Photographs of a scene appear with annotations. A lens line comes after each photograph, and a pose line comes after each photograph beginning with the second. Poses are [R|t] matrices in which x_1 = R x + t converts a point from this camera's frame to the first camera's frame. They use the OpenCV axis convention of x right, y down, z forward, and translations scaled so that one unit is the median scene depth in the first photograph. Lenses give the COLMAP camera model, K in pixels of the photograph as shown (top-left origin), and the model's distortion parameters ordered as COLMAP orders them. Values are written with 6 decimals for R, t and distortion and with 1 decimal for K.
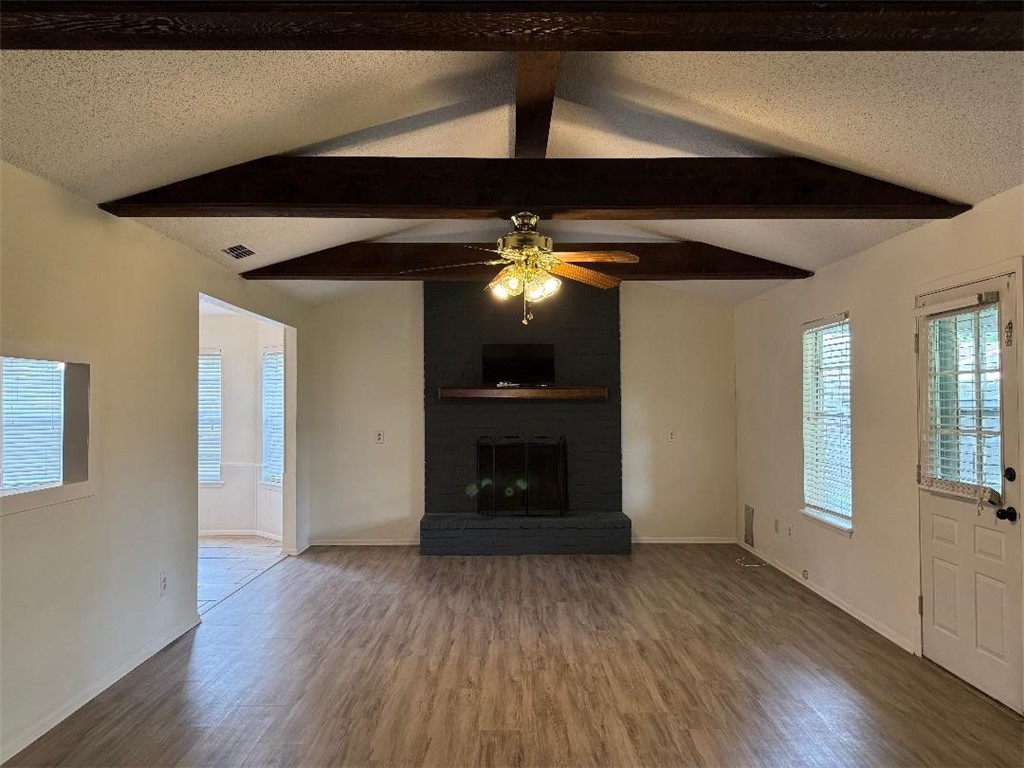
lens RADIAL K [[732.5, 0, 512.3], [0, 732.5, 386.9], [0, 0, 1]] dist [0.001411, -0.000549]
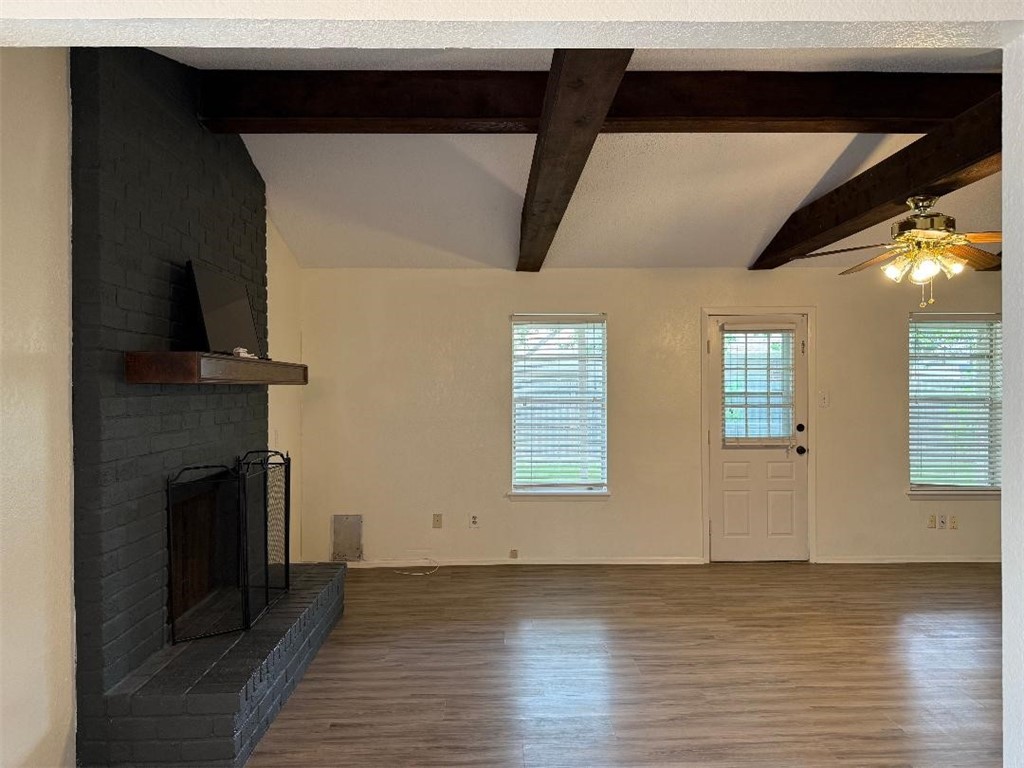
lens RADIAL K [[732.5, 0, 511.7], [0, 732.5, 380.4], [0, 0, 1]] dist [0.001411, -0.000549]
pose [[-0.024290, -0.004614, 0.999694, -0.858912], [-0.014546, 0.999885, 0.004261, 0.004201], [-0.999599, -0.014439, -0.024354, 1.372295]]
